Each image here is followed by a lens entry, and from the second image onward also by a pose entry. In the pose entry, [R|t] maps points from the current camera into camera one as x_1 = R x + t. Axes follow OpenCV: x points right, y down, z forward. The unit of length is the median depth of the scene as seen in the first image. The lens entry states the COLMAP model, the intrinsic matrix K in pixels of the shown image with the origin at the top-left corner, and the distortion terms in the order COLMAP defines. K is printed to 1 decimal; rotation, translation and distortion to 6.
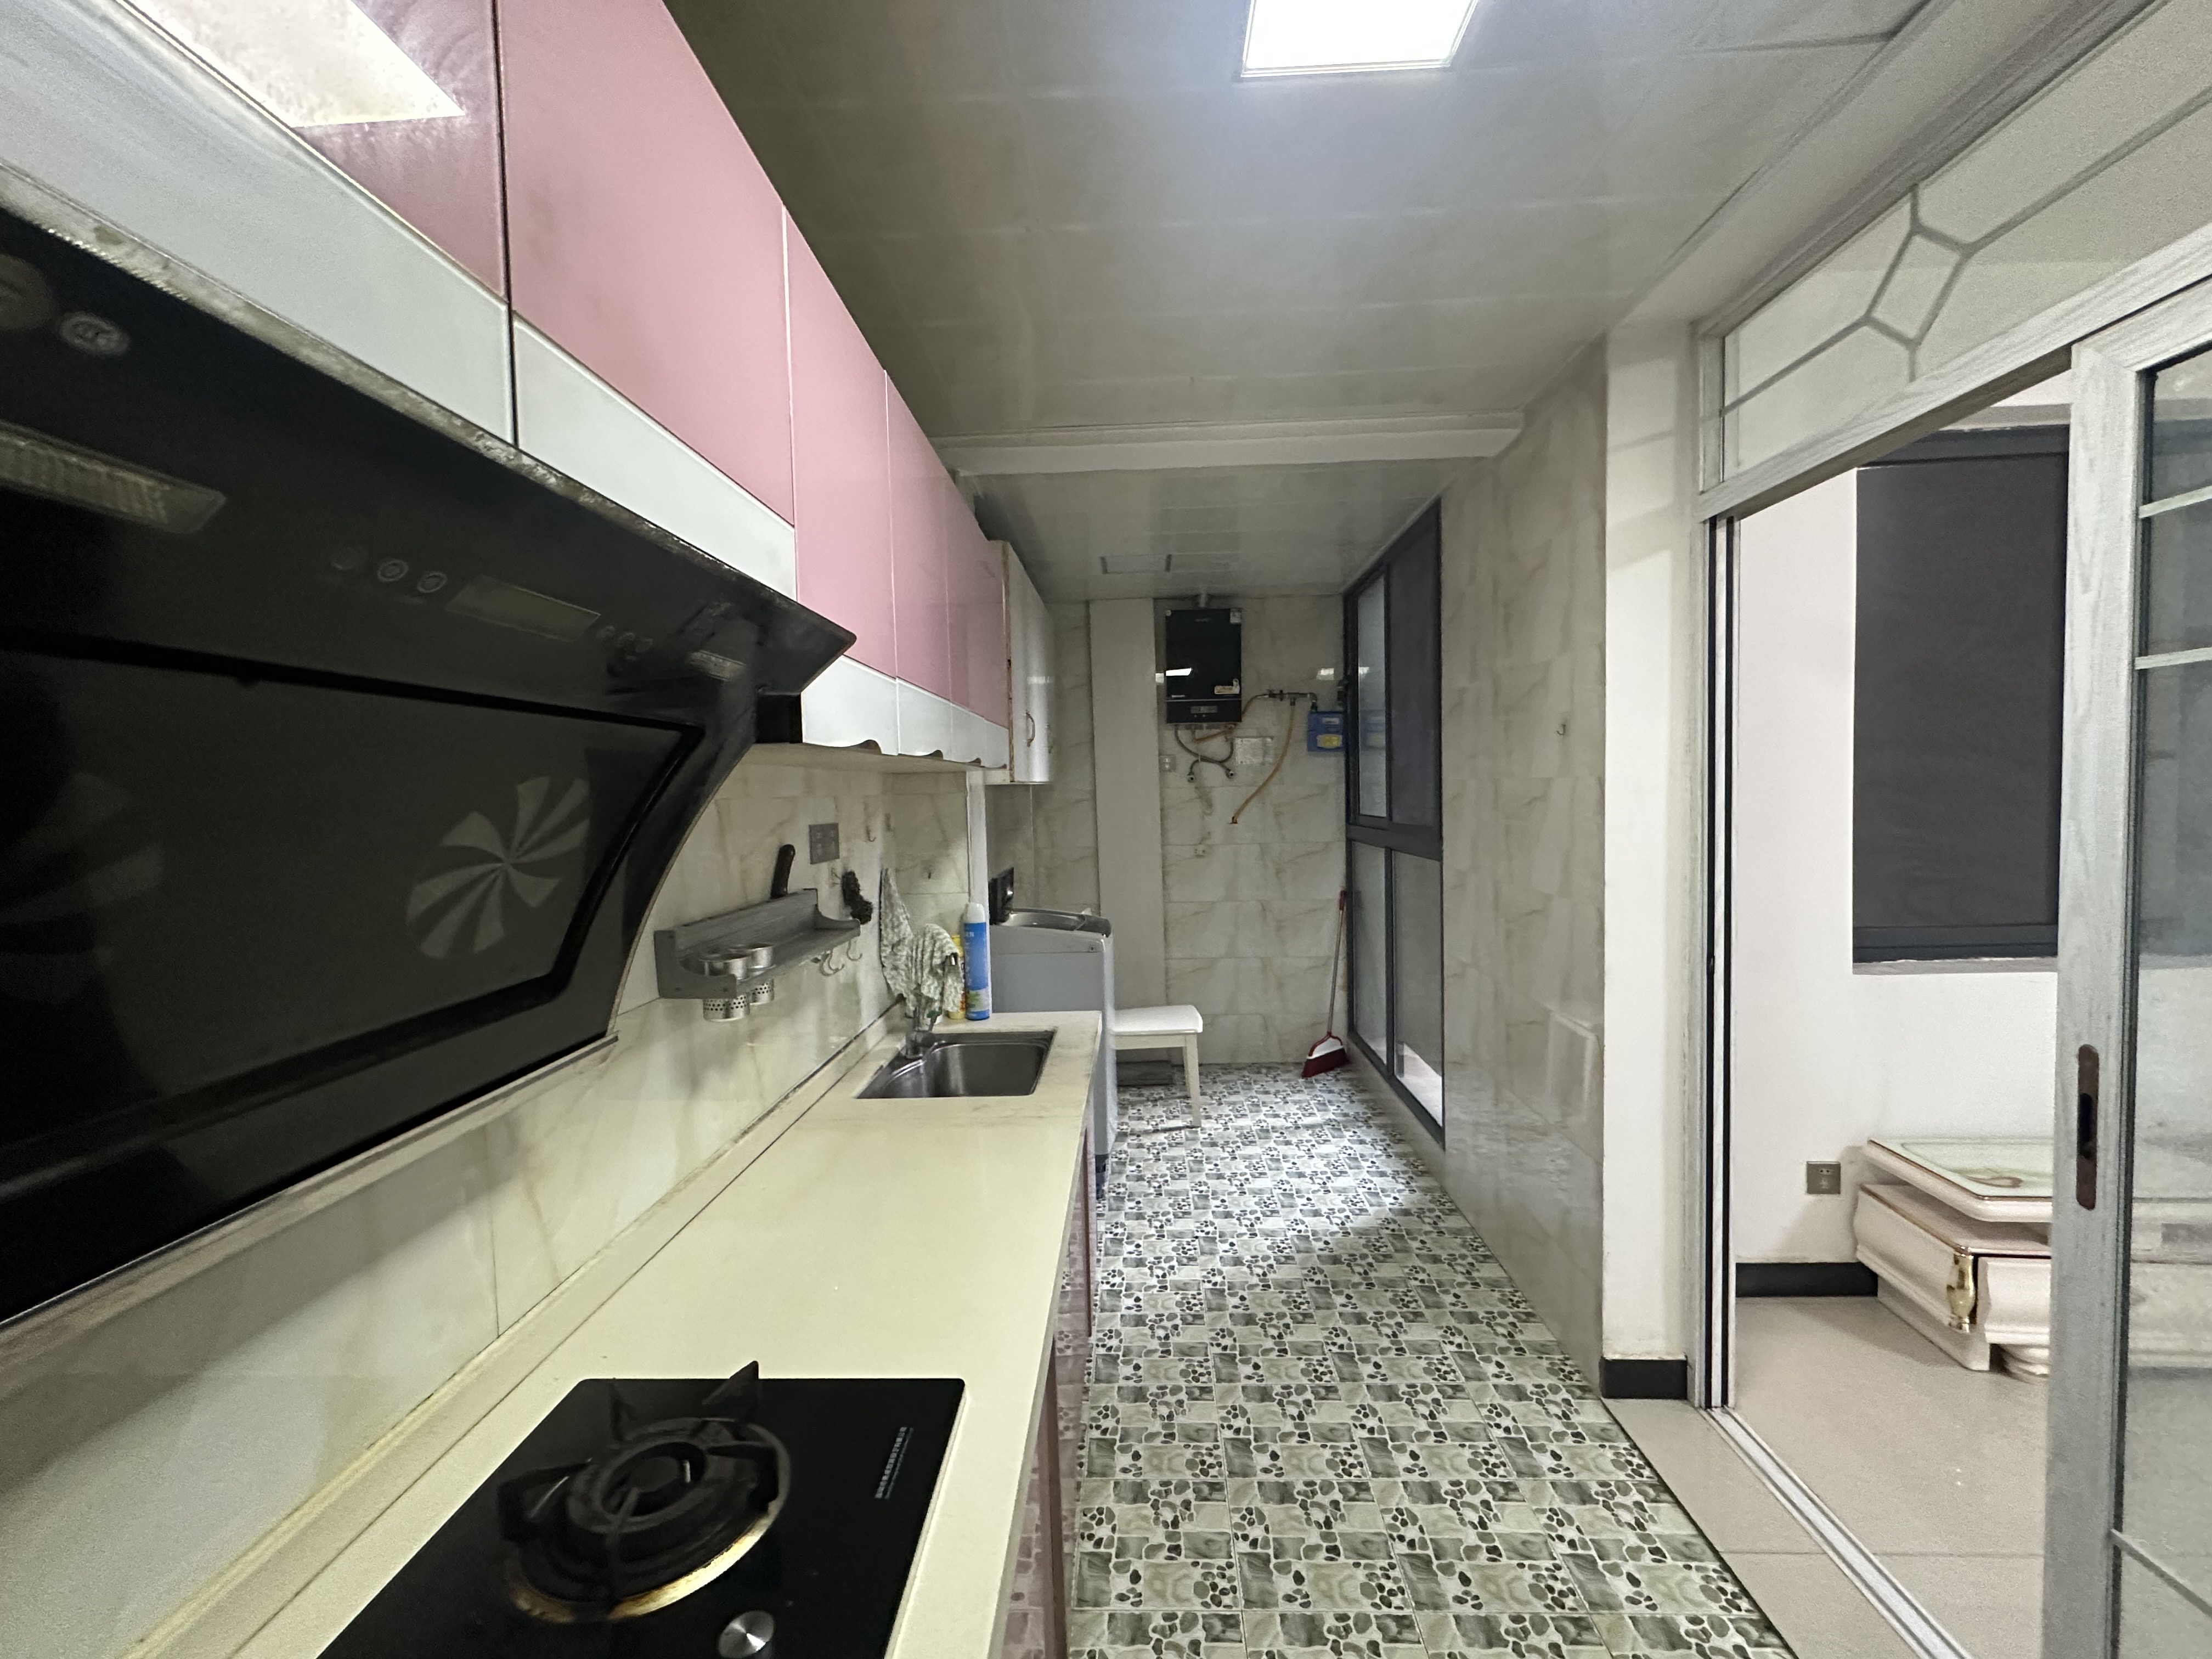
lens RADIAL K [[878.9, 0, 1103.7], [0, 878.9, 830.9], [0, 0, 1]] dist [0.003334, 0.000147]
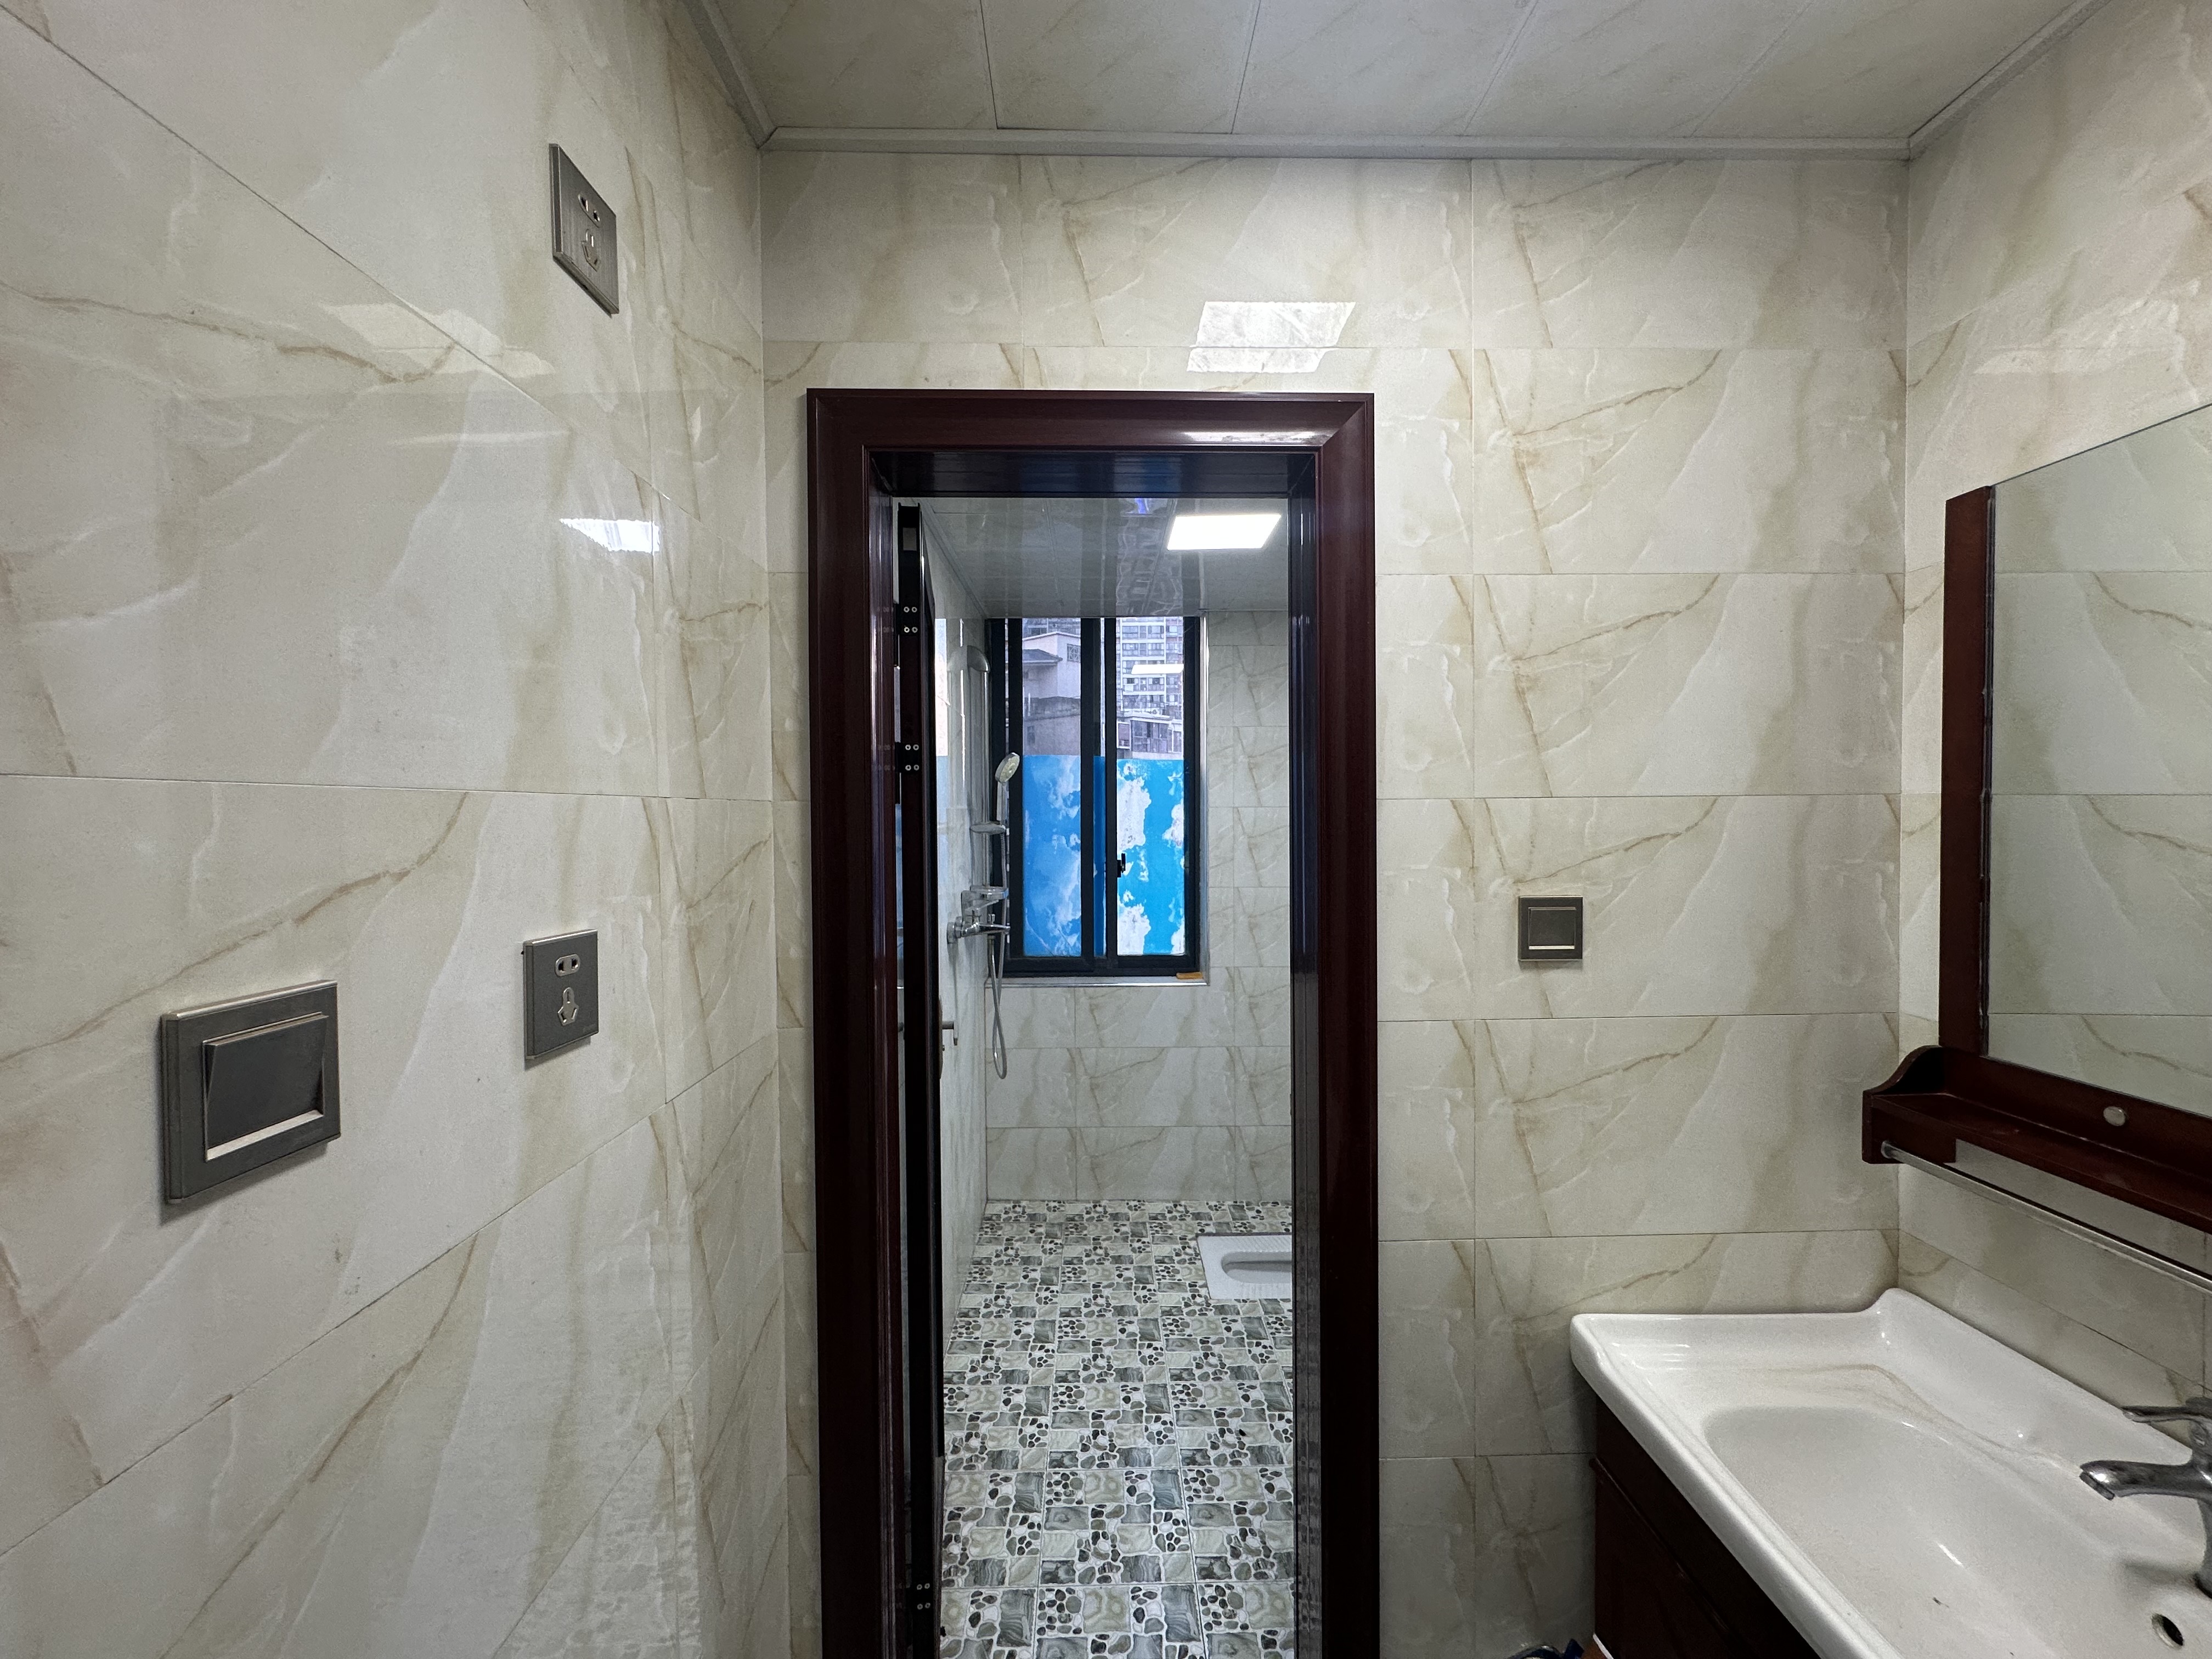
lens RADIAL K [[878.9, 0, 1105.6], [0, 878.9, 829.2], [0, 0, 1]] dist [0.003334, 0.000147]
pose [[-0.997159, 0.050448, -0.055945, 0.085873], [0.046848, 0.996857, 0.063887, -0.099467], [0.058993, 0.061085, -0.996388, 1.974801]]
